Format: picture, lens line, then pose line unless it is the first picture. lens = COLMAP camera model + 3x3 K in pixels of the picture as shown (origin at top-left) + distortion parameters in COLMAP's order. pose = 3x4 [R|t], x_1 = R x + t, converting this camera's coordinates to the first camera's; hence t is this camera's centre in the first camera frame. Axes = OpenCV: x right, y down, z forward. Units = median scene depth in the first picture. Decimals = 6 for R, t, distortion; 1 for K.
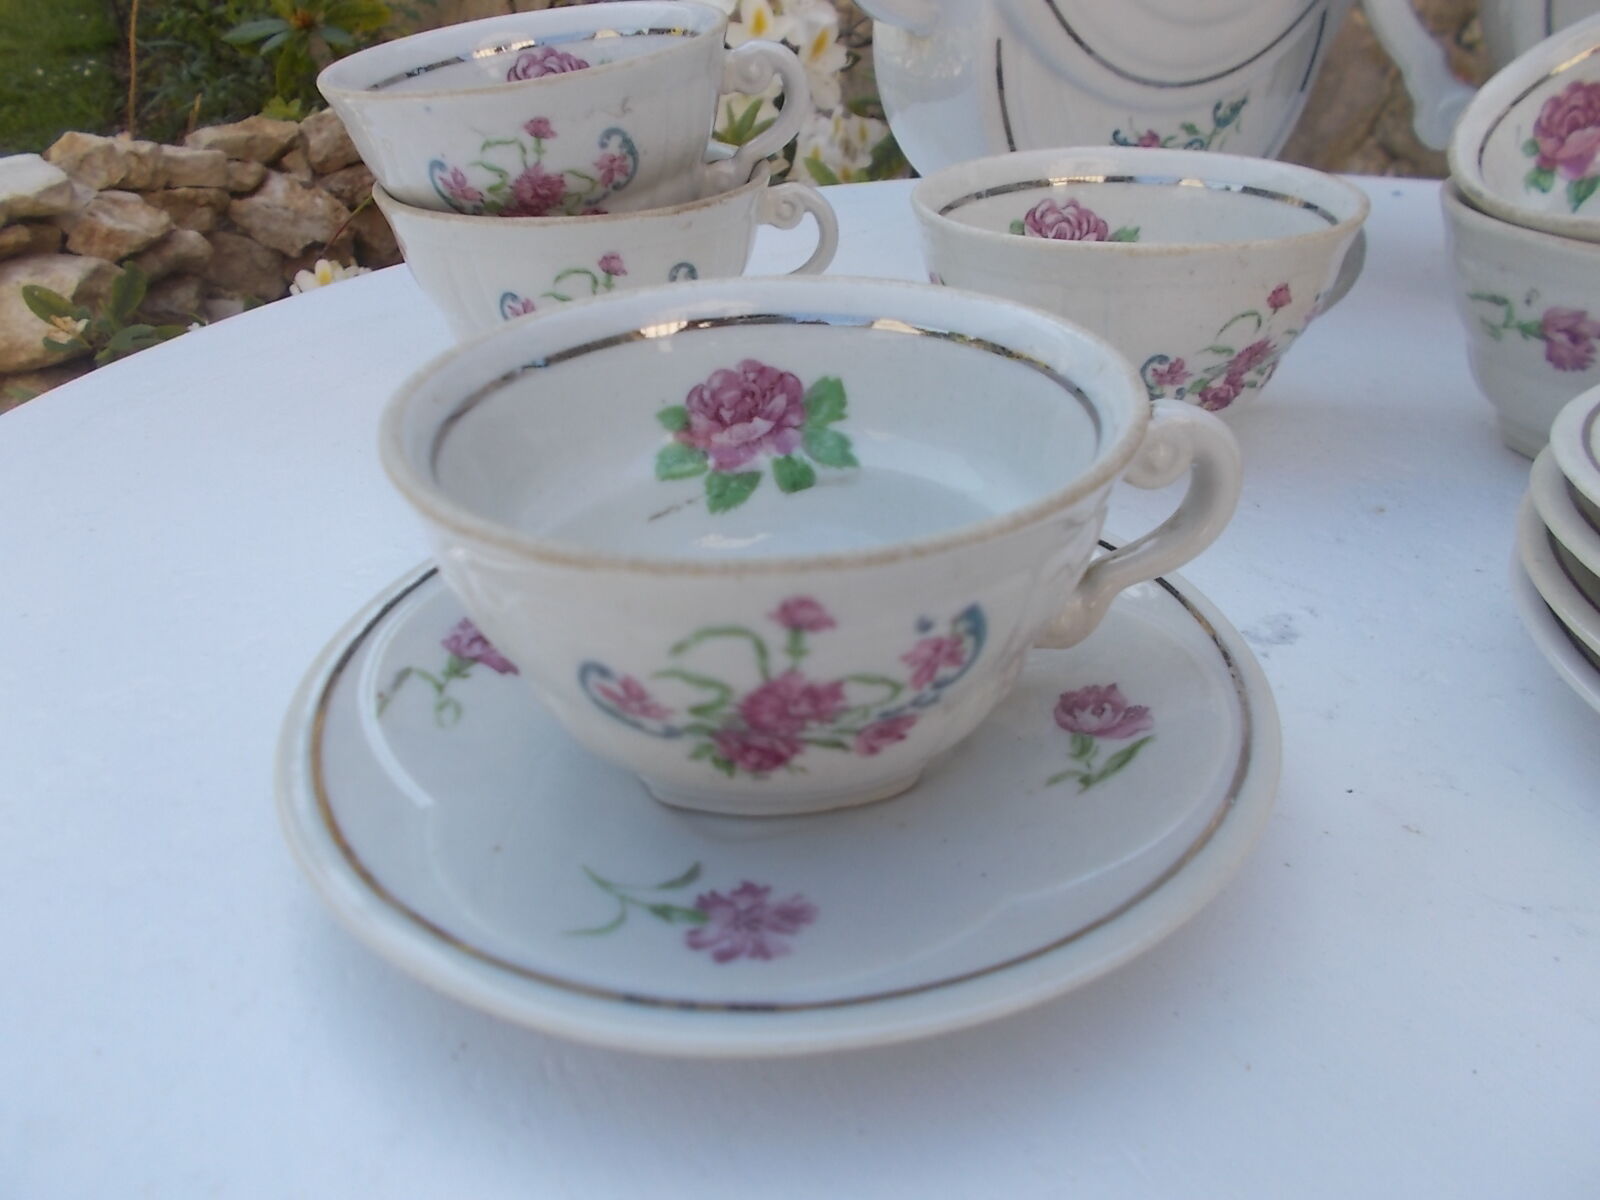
lens RADIAL K [[1208.9, 0, 786.8], [0, 1208.9, 622.8], [0, 0, 1]] dist [0.011867, -0.023797]
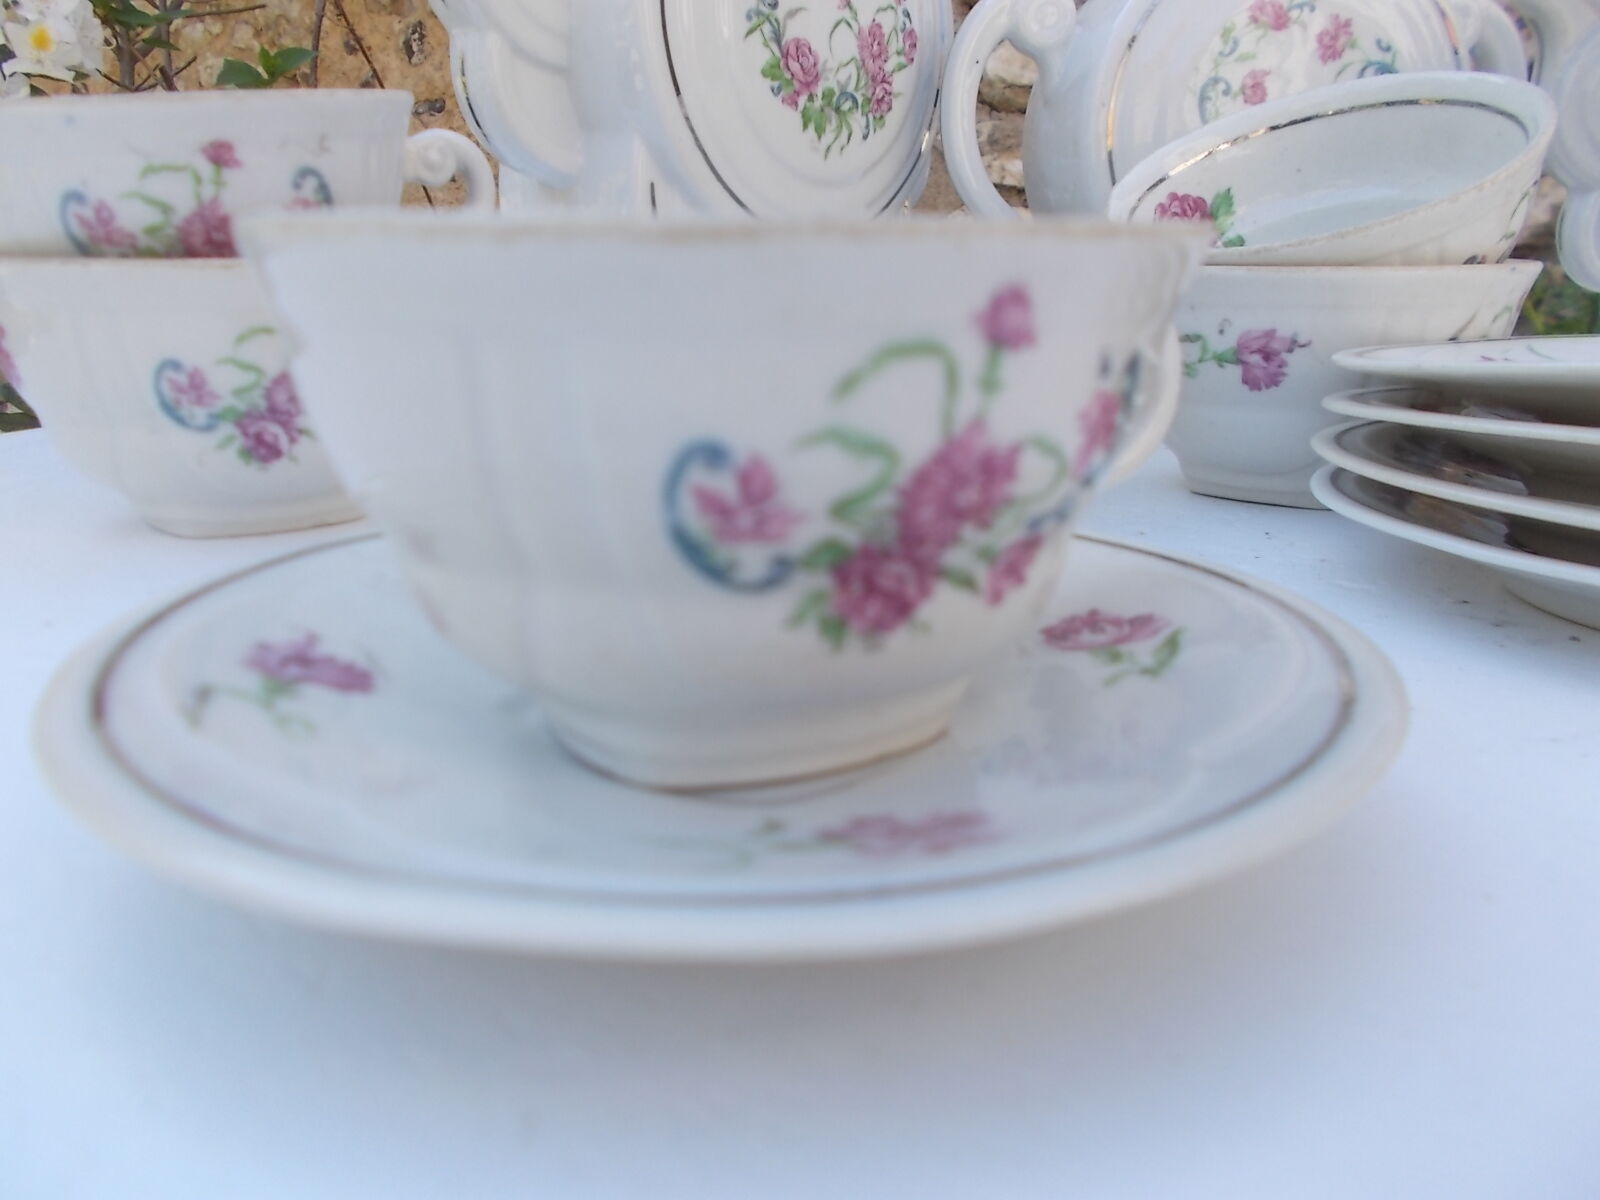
lens RADIAL K [[1208.9, 0, 776.9], [0, 1208.9, 630.8], [0, 0, 1]] dist [0.011867, -0.023797]
pose [[0.911118, -0.082645, 0.403774, -0.236516], [0.186045, 0.956666, -0.224002, 0.173145], [-0.367764, 0.279212, 0.887012, 0.233078]]
